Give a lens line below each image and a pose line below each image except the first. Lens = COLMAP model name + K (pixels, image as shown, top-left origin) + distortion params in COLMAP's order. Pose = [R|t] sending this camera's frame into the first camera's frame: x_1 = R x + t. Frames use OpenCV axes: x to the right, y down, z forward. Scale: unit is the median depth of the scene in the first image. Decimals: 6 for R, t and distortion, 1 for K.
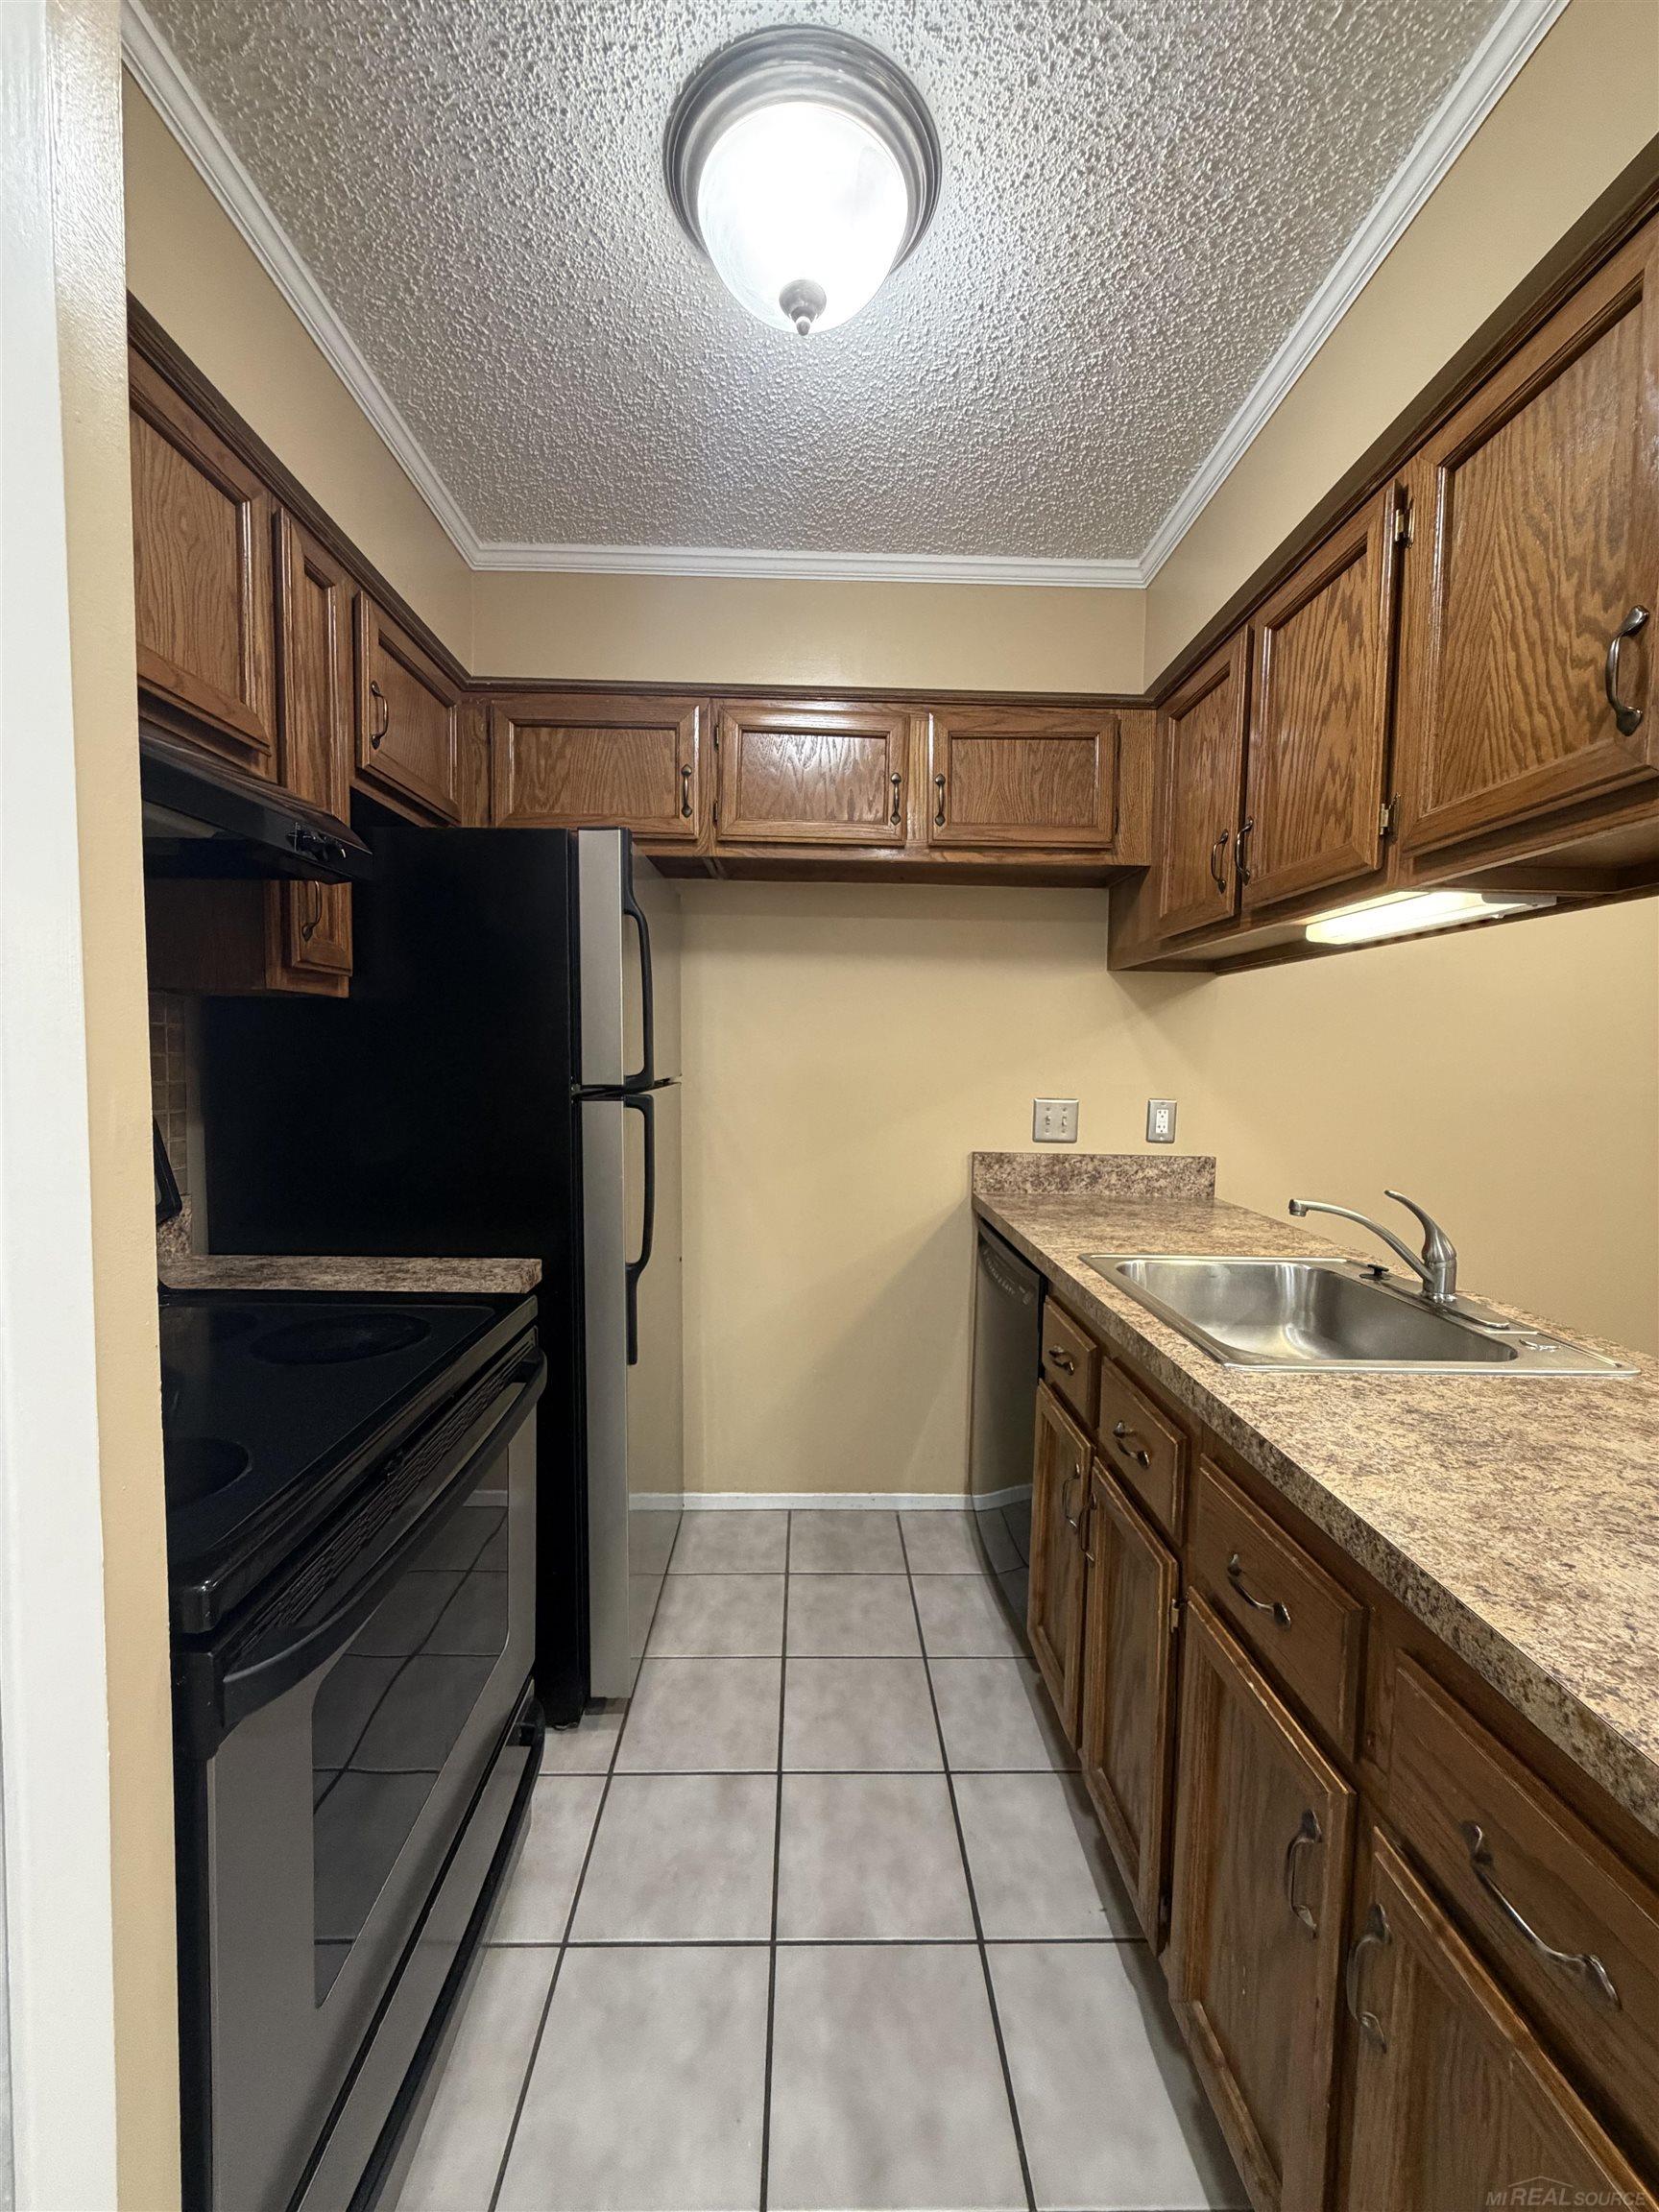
lens RADIAL K [[880.7, 0, 830.5], [0, 880.7, 1105.6], [0, 0, 1]] dist [0.000029, 0.000604]
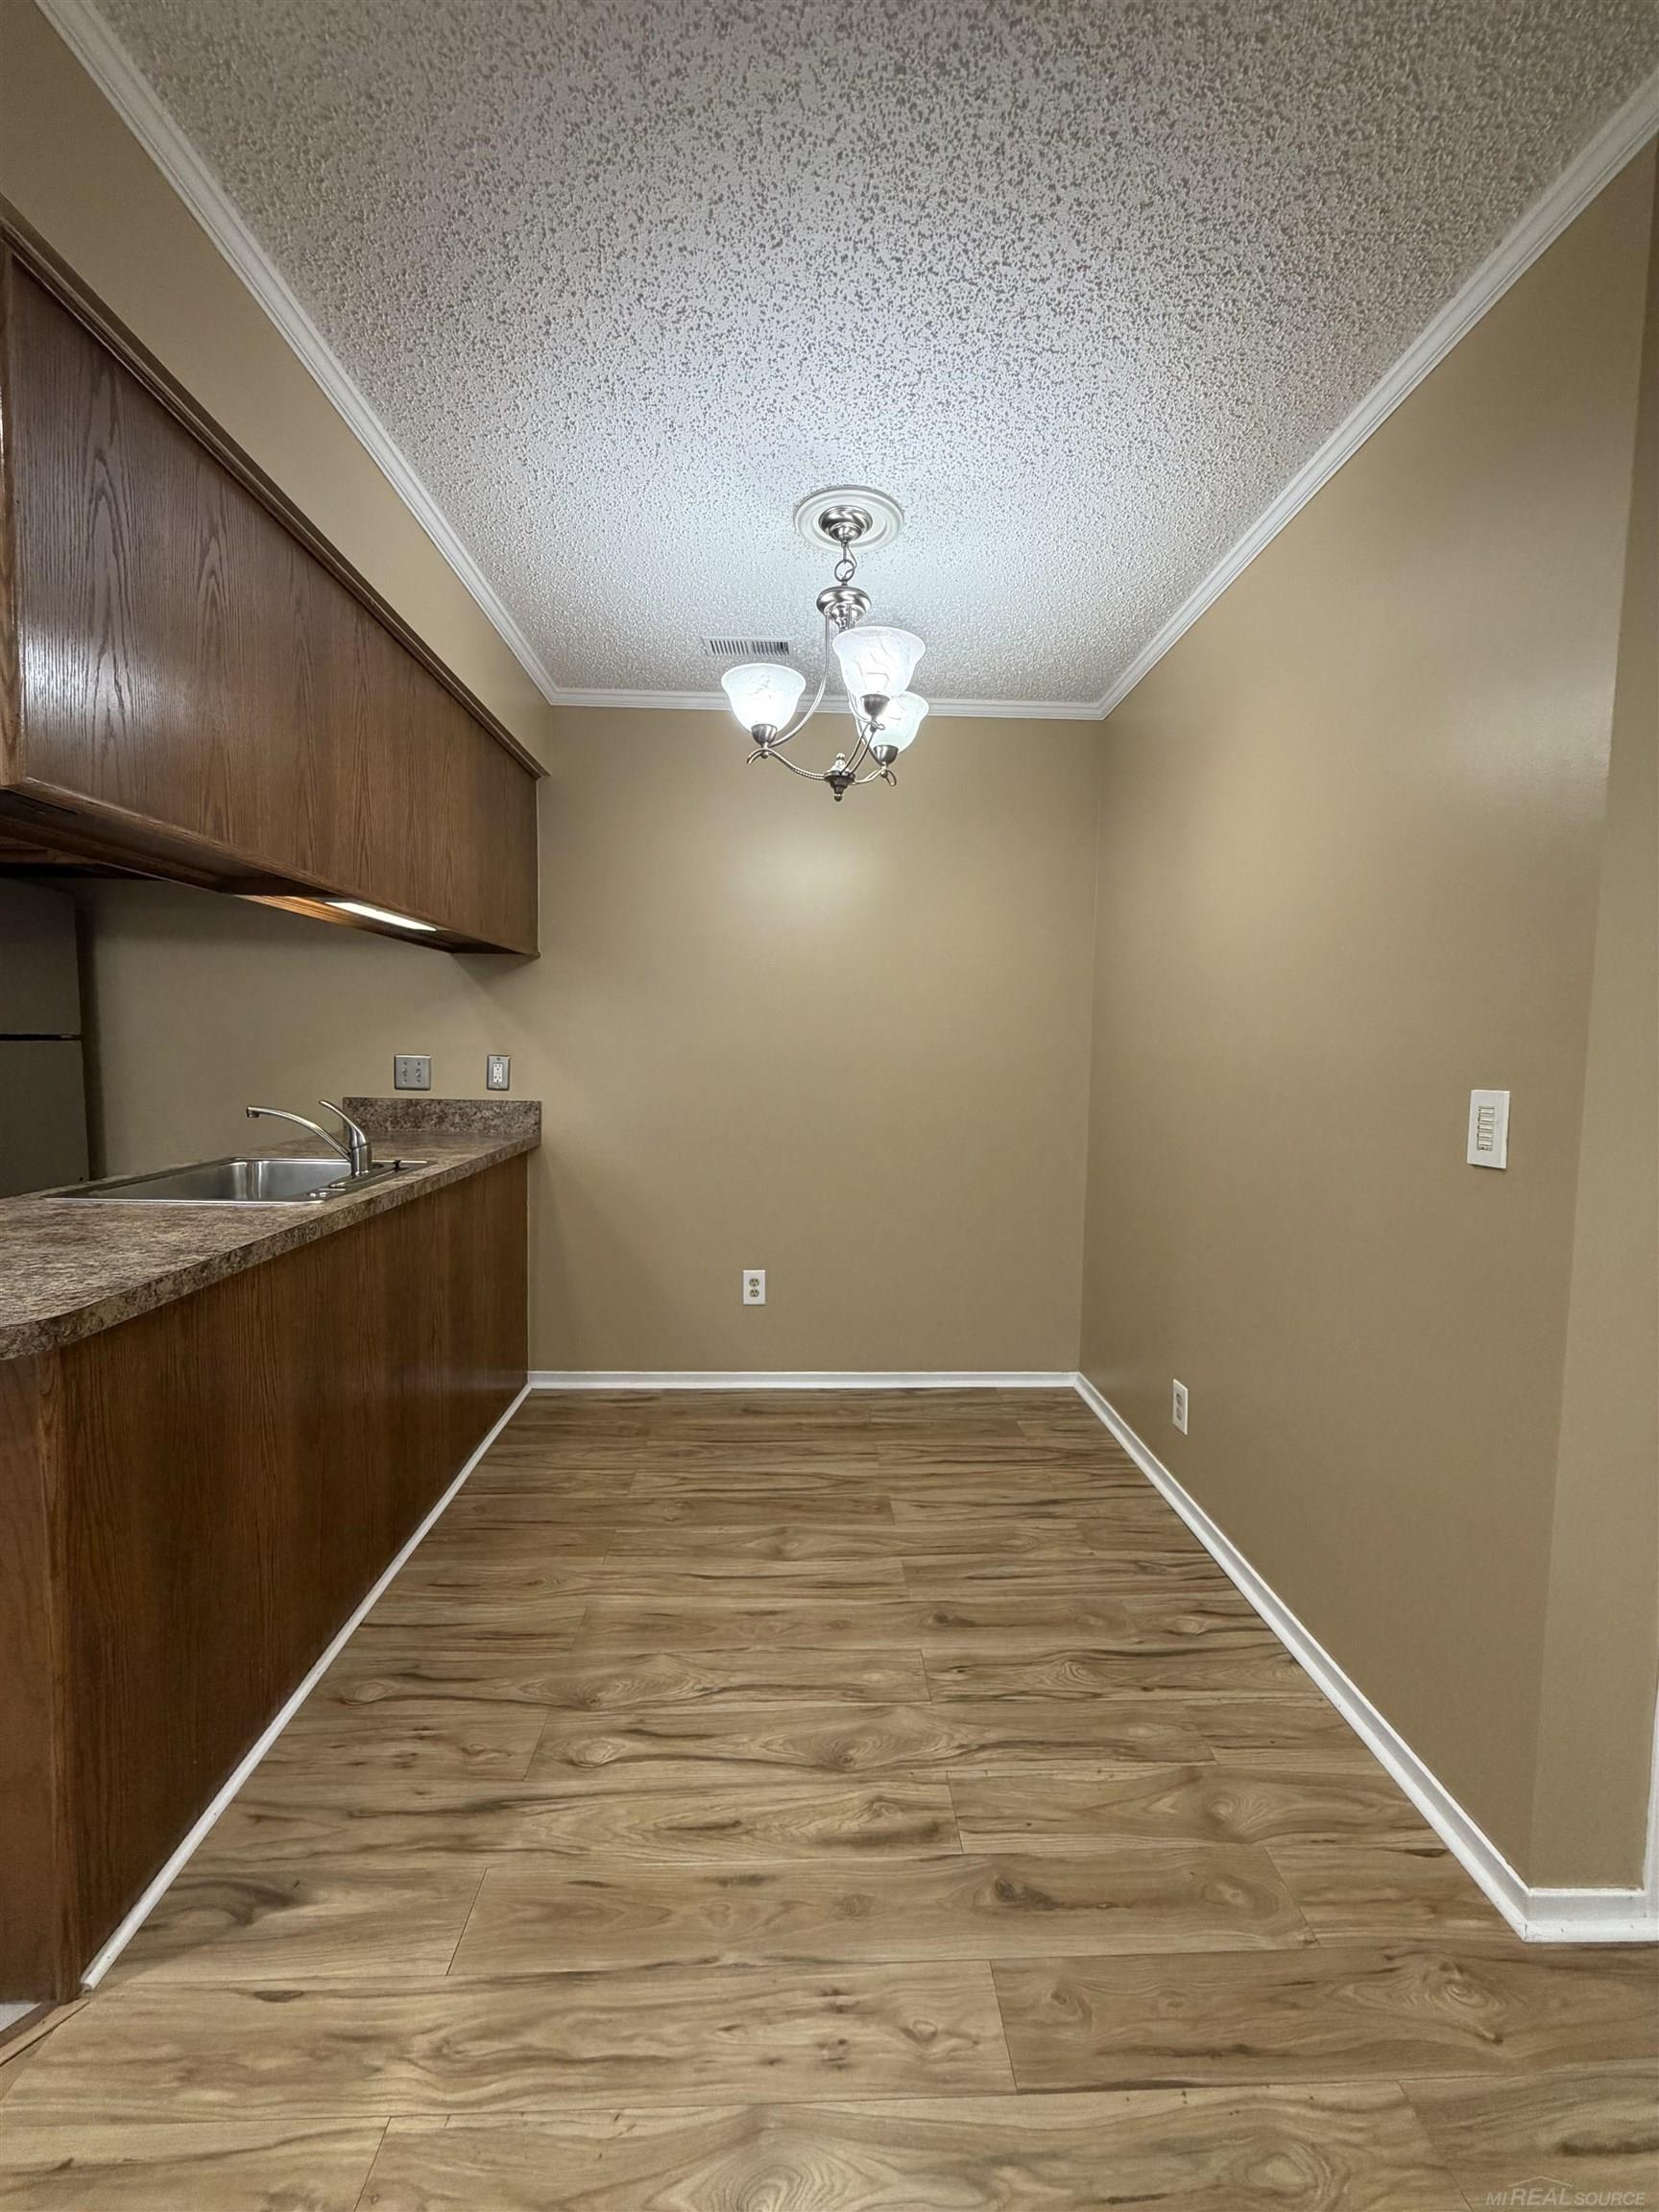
lens RADIAL K [[880.7, 0, 826.4], [0, 880.7, 1107.6], [0, 0, 1]] dist [0.000029, 0.000604]
pose [[0.999950, -0.001819, 0.009864, 1.037576], [0.001700, 0.999925, 0.012111, 0.065649], [-0.009886, -0.012094, 0.999878, -0.325683]]
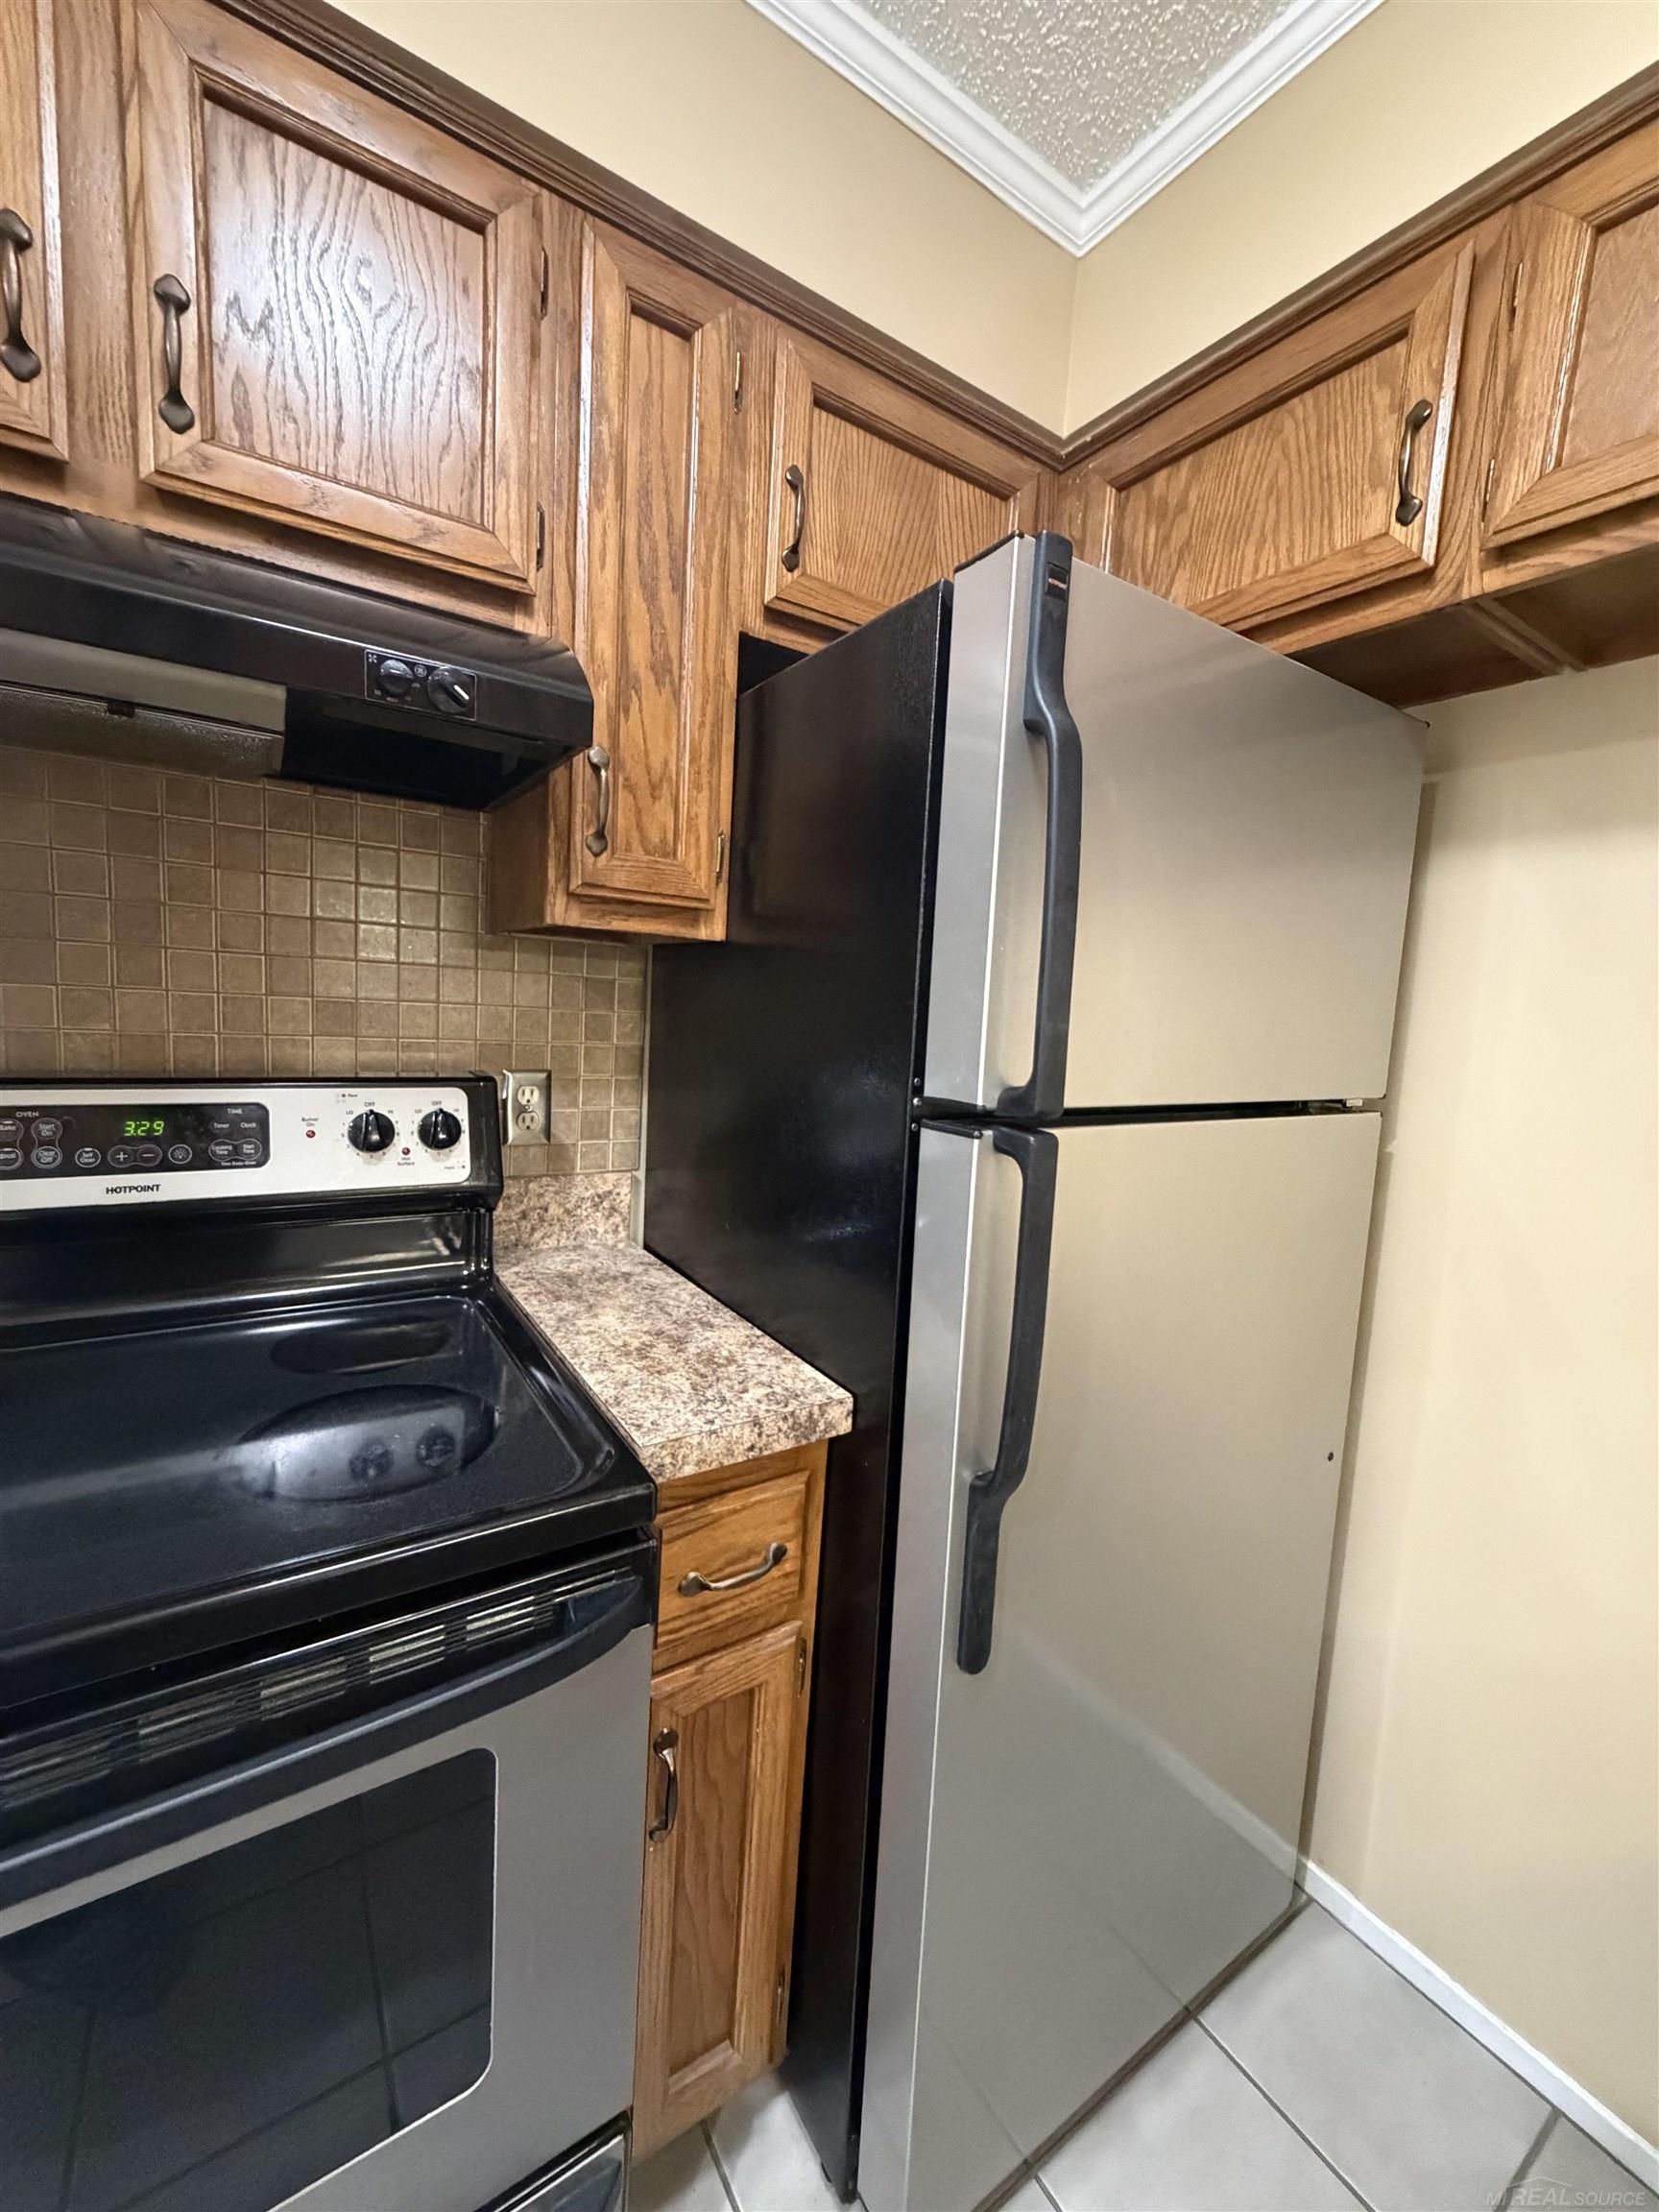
lens RADIAL K [[880.7, 0, 830.5], [0, 880.7, 1108.0], [0, 0, 1]] dist [0.000029, 0.000604]
pose [[0.537932, 0.116843, -0.834851, 0.091841], [-0.098049, 0.992298, 0.075701, -0.040090], [0.837266, 0.041135, 0.545246, 0.545711]]
